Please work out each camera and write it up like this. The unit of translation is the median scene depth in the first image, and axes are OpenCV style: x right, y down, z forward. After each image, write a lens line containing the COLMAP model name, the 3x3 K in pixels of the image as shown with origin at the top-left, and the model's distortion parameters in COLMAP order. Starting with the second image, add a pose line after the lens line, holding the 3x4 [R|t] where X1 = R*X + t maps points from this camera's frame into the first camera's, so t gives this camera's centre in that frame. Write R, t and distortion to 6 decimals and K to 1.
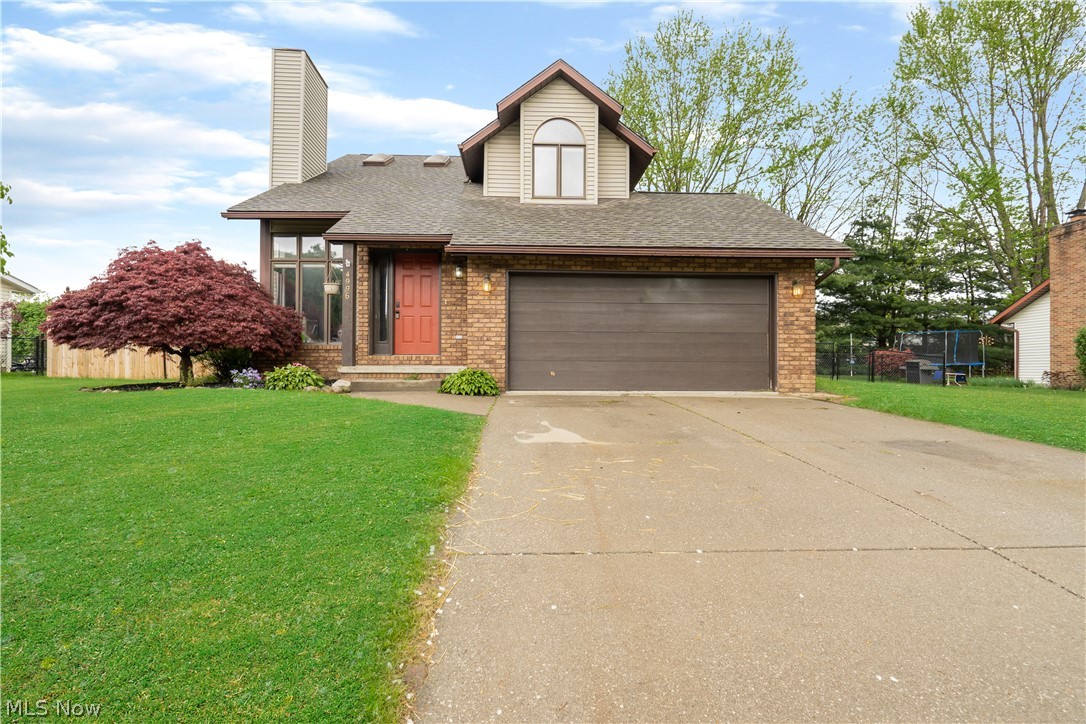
lens RADIAL K [[515.3, 0, 543.0], [0, 515.3, 362.0], [0, 0, 1]] dist [-0.000385, 0.000029]
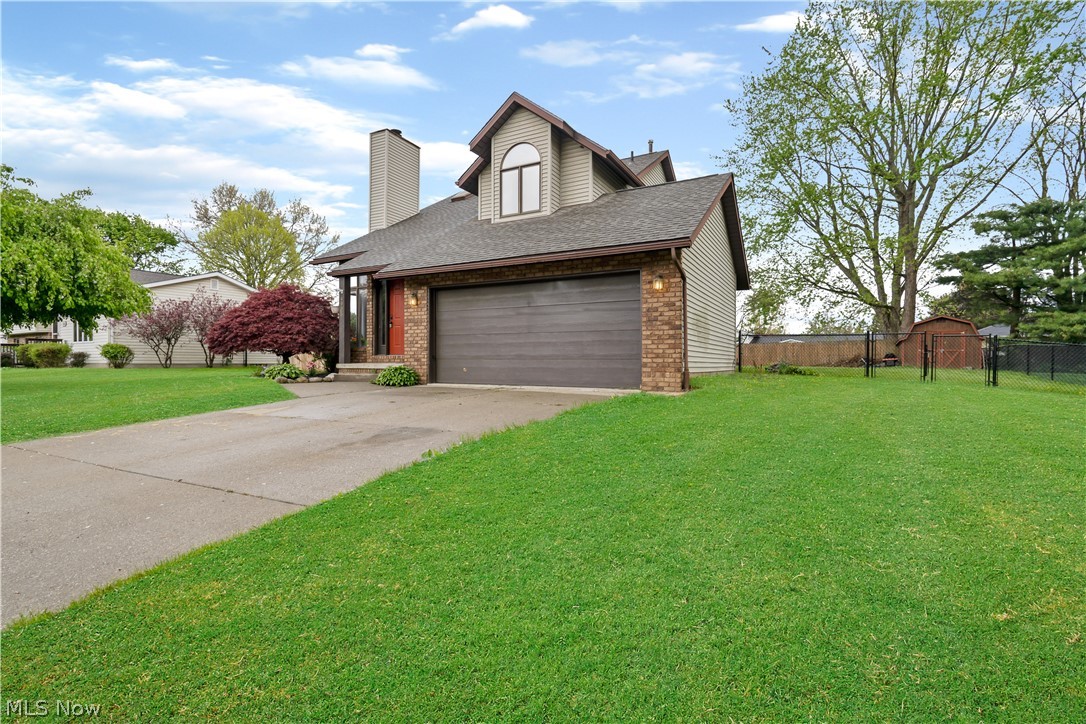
lens RADIAL K [[515.3, 0, 543.0], [0, 515.3, 362.0], [0, 0, 1]] dist [-0.000385, 0.000029]
pose [[0.855914, -0.001459, -0.517117, 0.799107], [0.005543, 0.999964, 0.006353, -0.002189], [0.517089, -0.008303, 0.855891, 0.070698]]
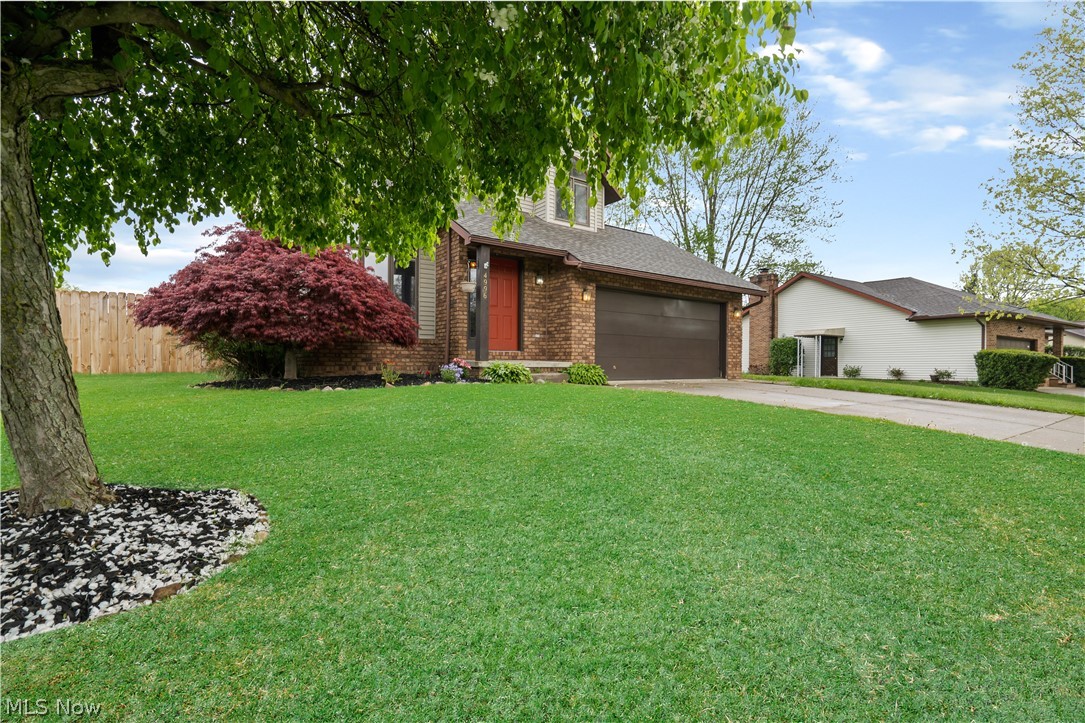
lens RADIAL K [[514.8, 0, 542.5], [0, 514.8, 361.5], [0, 0, 1]] dist [-0.000385, 0.000029]
pose [[0.827950, 0.004732, 0.560781, -0.853748], [-0.012697, 0.999866, 0.010308, -0.003288], [-0.560658, -0.015655, 0.827900, 0.042046]]
